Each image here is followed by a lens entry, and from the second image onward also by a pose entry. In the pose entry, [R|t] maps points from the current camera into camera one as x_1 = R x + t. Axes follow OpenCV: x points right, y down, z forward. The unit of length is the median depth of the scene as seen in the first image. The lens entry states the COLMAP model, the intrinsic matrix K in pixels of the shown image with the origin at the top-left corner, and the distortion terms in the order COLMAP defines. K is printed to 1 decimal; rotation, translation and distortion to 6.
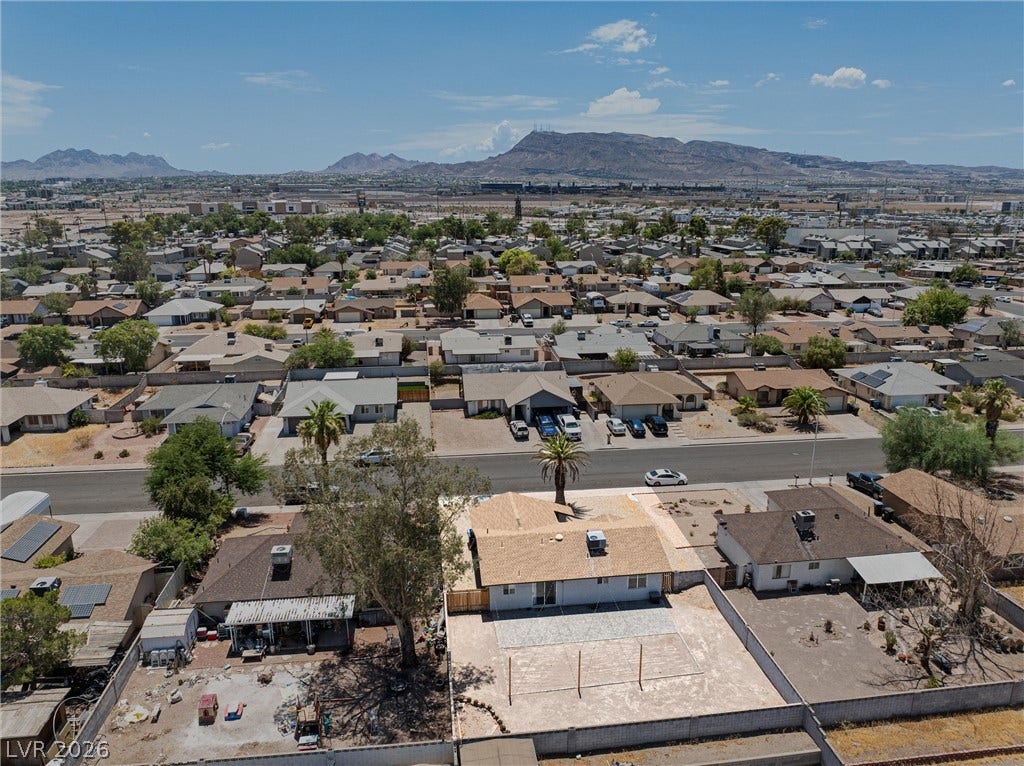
lens RADIAL K [[722.0, 0, 512.0], [0, 722.0, 383.0], [0, 0, 1]] dist [-0.041419, 0.009526]
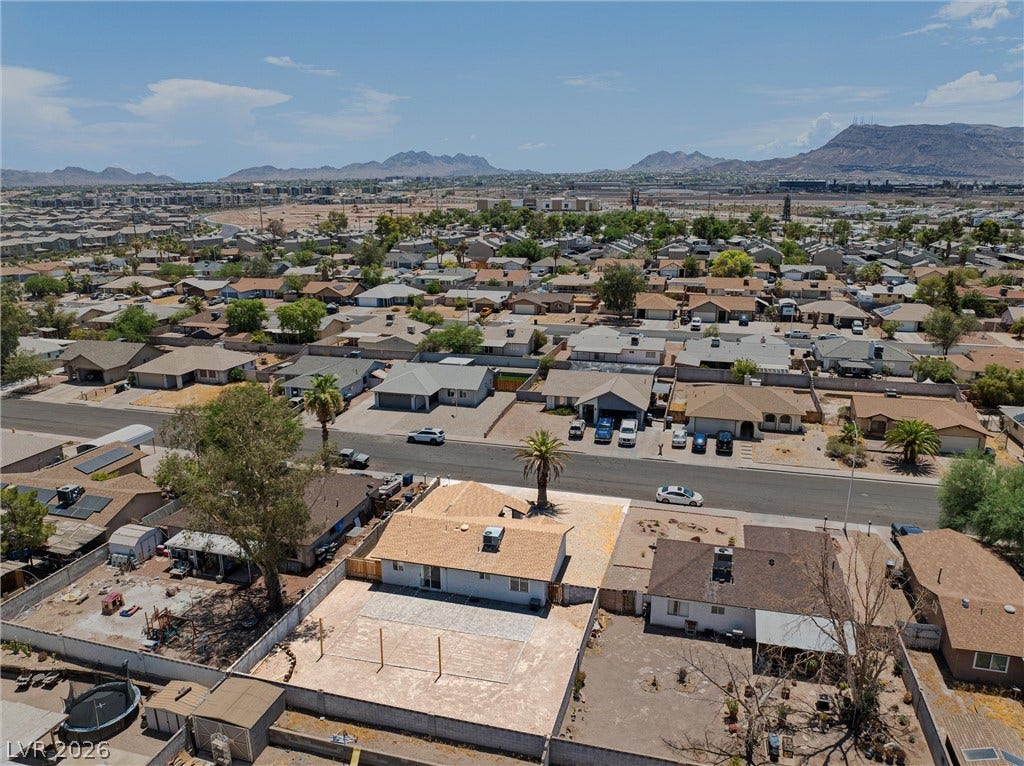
lens RADIAL K [[722.0, 0, 512.0], [0, 722.0, 383.0], [0, 0, 1]] dist [-0.041419, 0.009526]
pose [[0.919088, 0.098167, -0.381629, 0.272497], [-0.097239, 0.995023, 0.021768, -0.009669], [0.381867, 0.017102, 0.924059, 0.044419]]
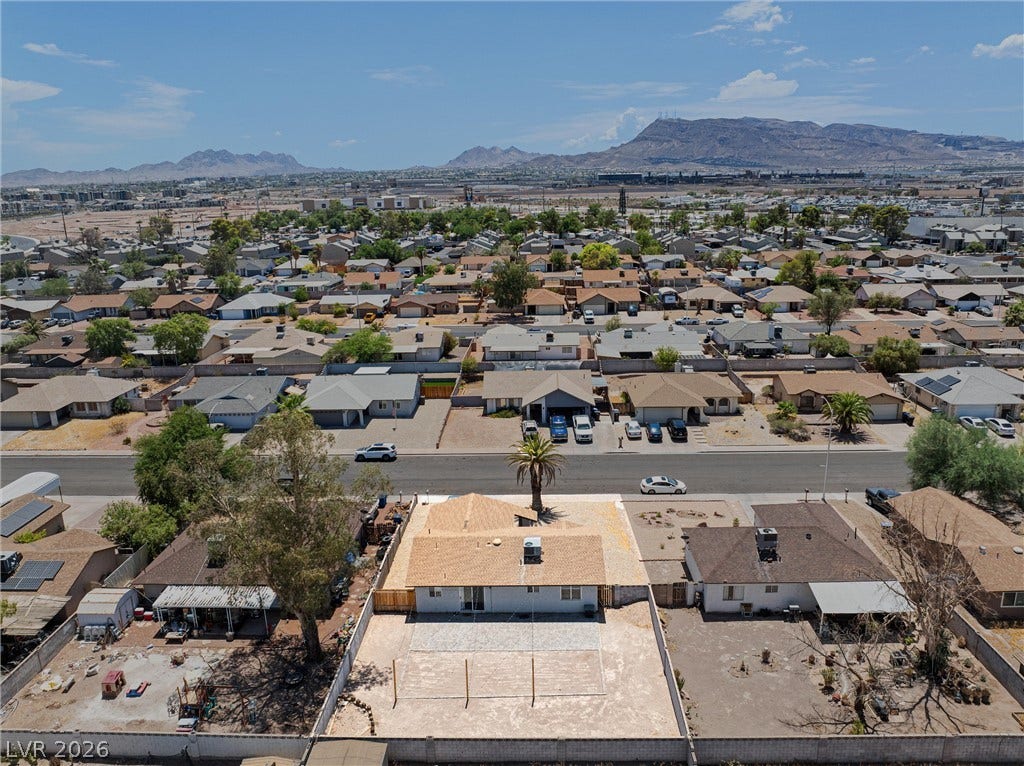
lens RADIAL K [[742.4, 0, 512.0], [0, 742.4, 383.0], [0, 0, 1]] dist [-0.043179, 0.012117]
pose [[0.986576, 0.021289, -0.161909, 0.132691], [-0.020787, 0.999772, 0.004789, -0.001989], [0.161974, -0.001360, 0.986794, 0.013076]]
